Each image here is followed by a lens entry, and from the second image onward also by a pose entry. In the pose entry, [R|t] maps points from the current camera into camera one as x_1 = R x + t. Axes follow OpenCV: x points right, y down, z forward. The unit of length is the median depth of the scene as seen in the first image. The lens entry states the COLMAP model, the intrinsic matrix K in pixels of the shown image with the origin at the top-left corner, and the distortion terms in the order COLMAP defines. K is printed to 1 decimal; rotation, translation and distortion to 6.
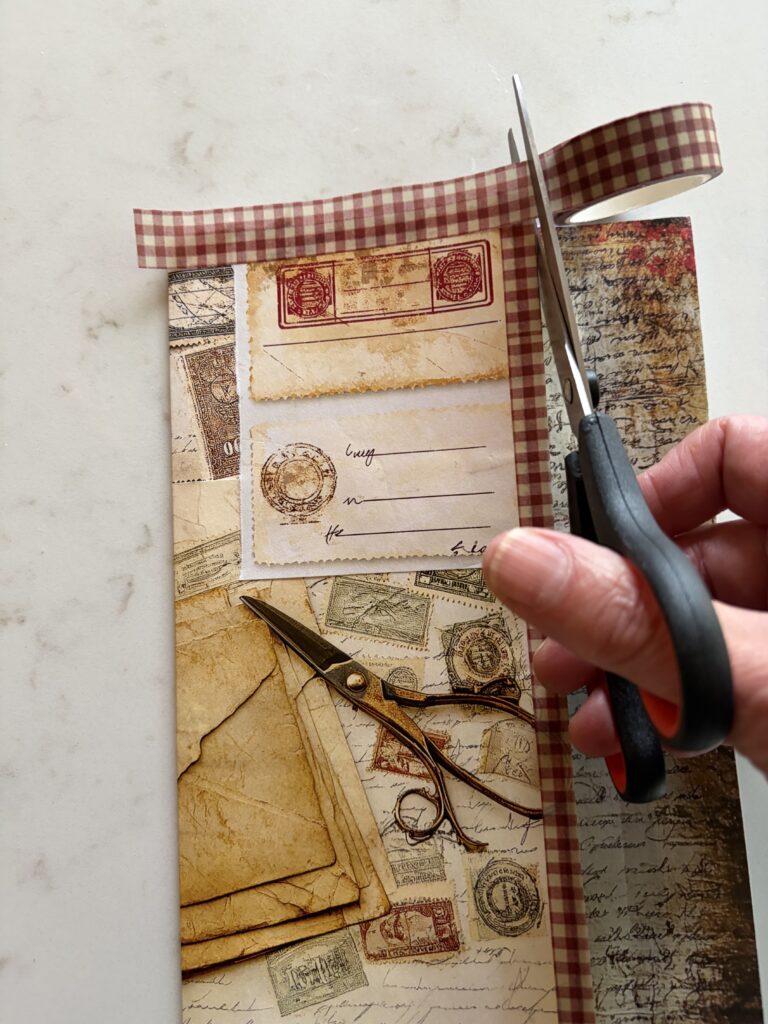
lens RADIAL K [[1565.0, 0, 420.5], [0, 1565.0, 494.8], [0, 0, 1]] dist [0.132132, -0.819021]
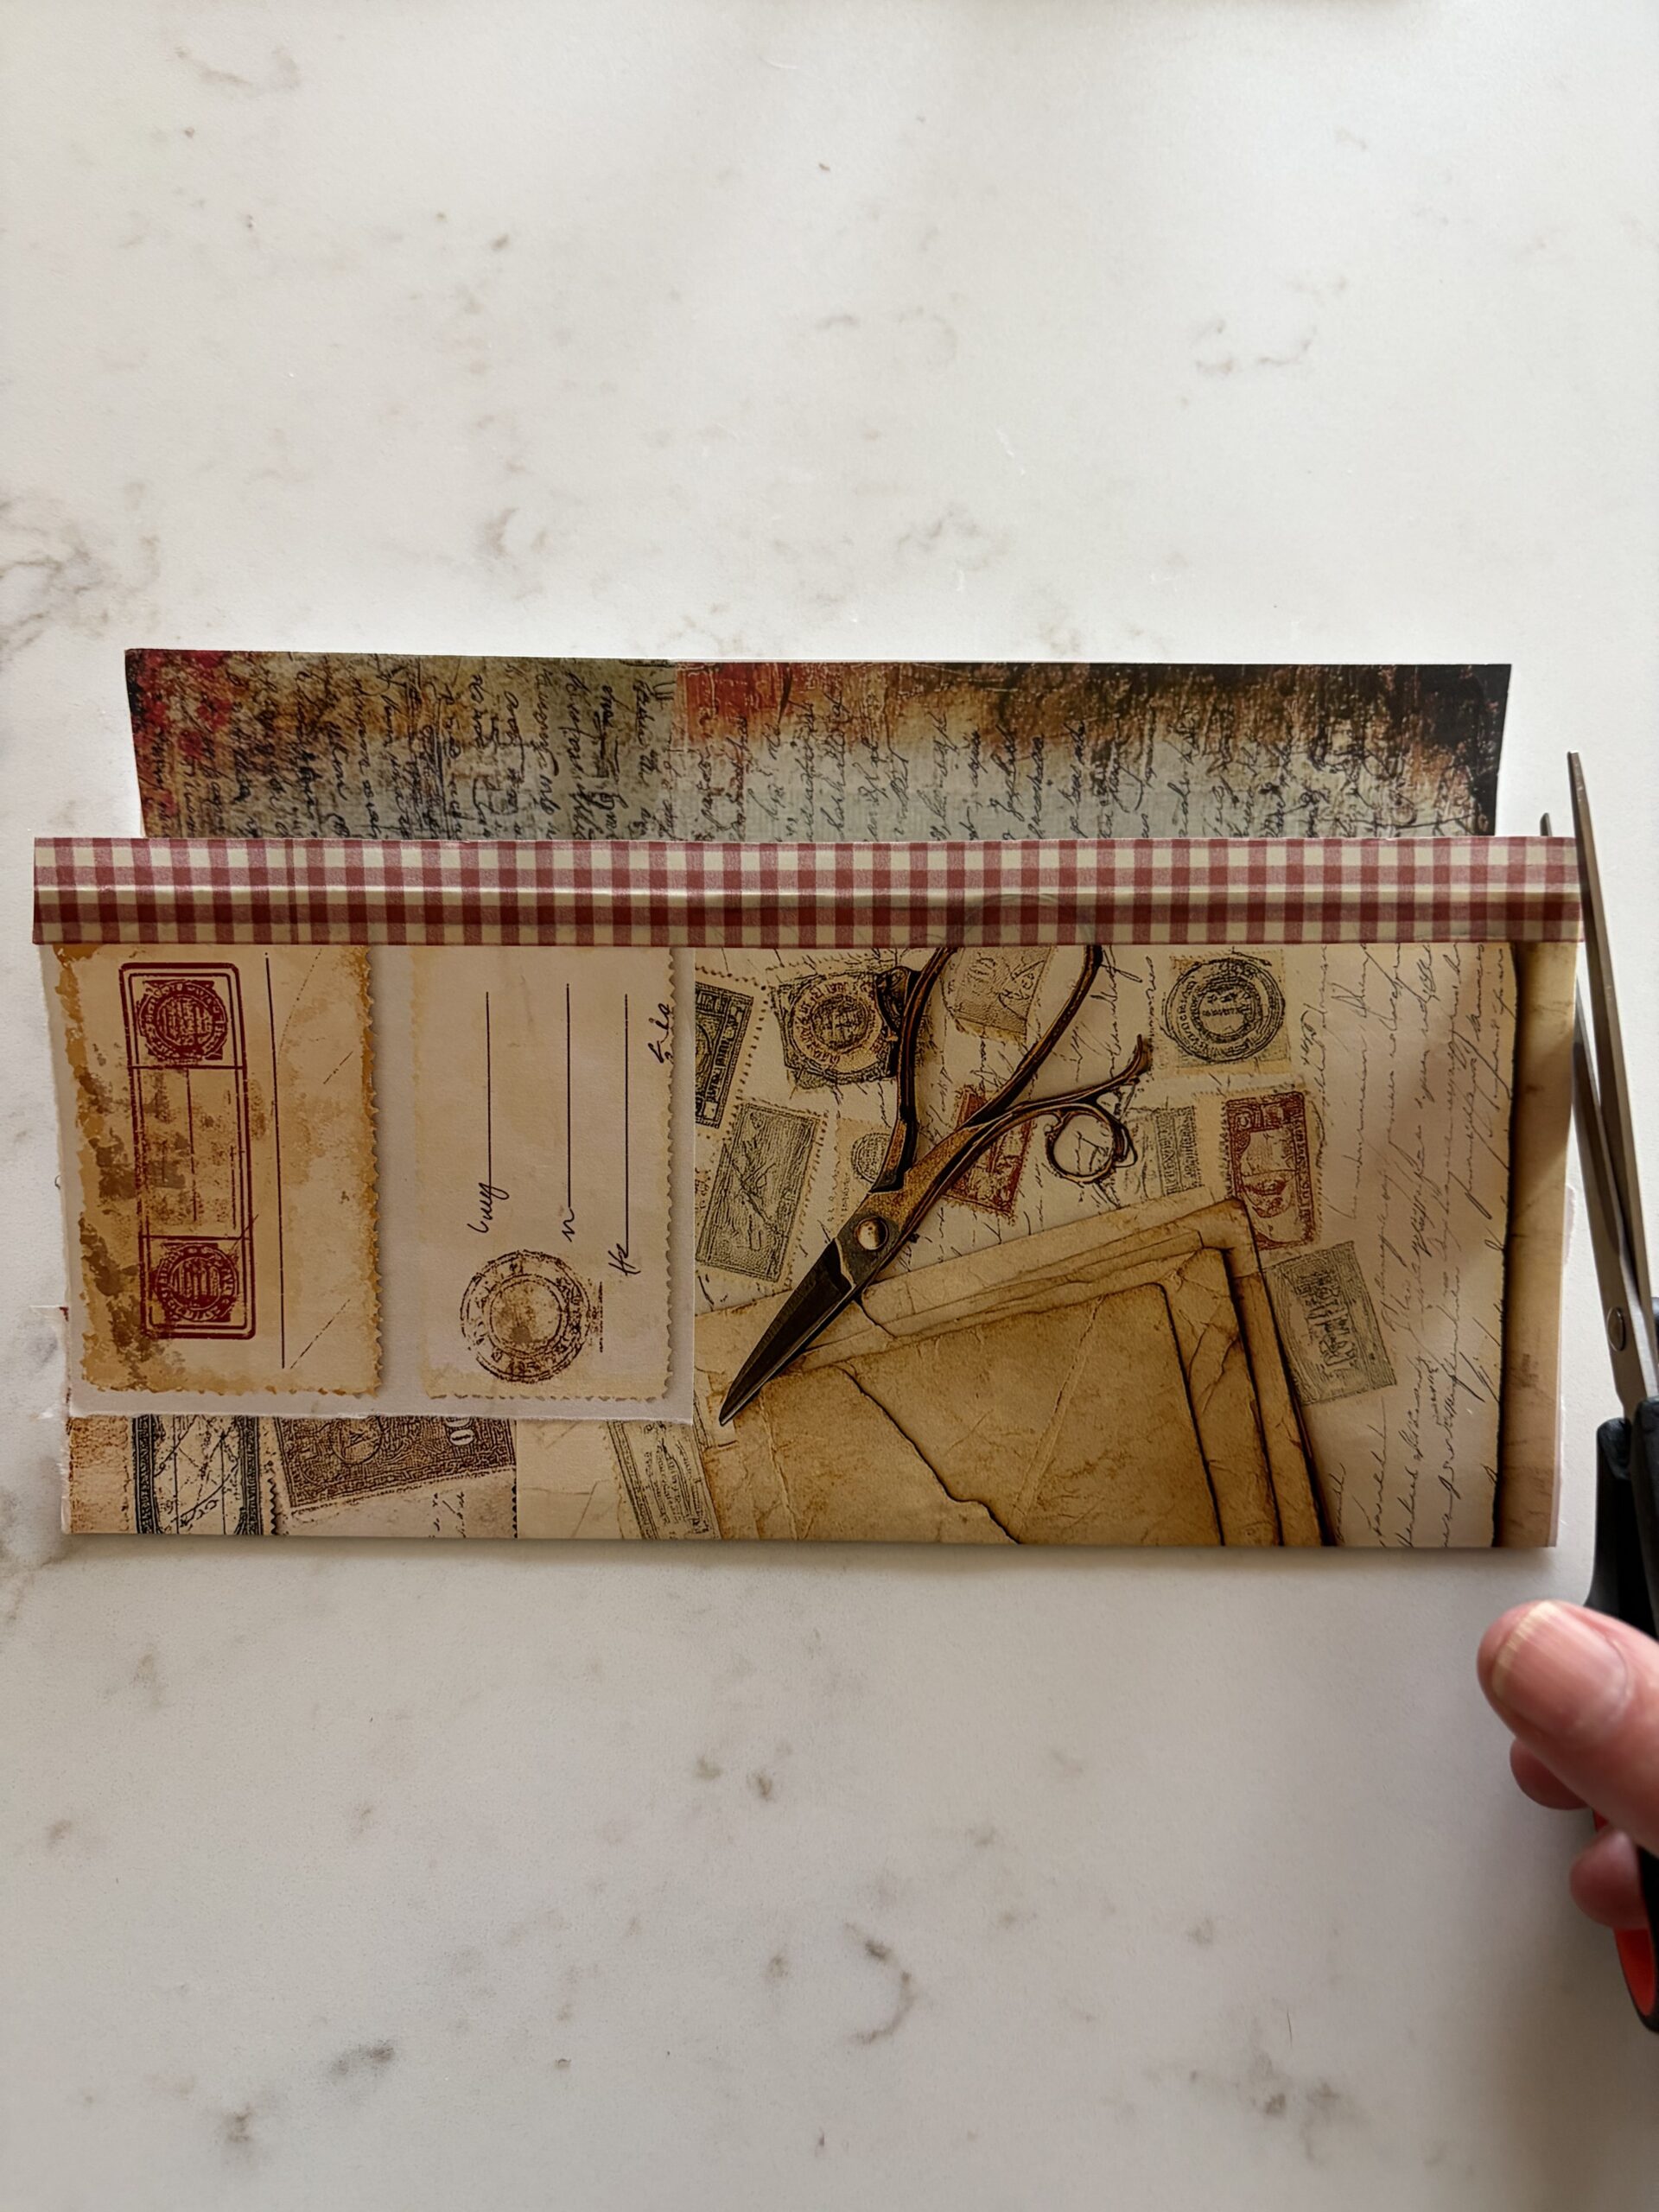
lens RADIAL K [[3380.6, 0, 908.3], [0, 3380.6, 1068.8], [0, 0, 1]] dist [0.132132, -0.819021]
pose [[0.060892, -0.998005, 0.016694, 0.001937], [0.992209, 0.062343, 0.107865, -0.011678], [-0.108691, 0.009995, 0.994025, -0.310686]]
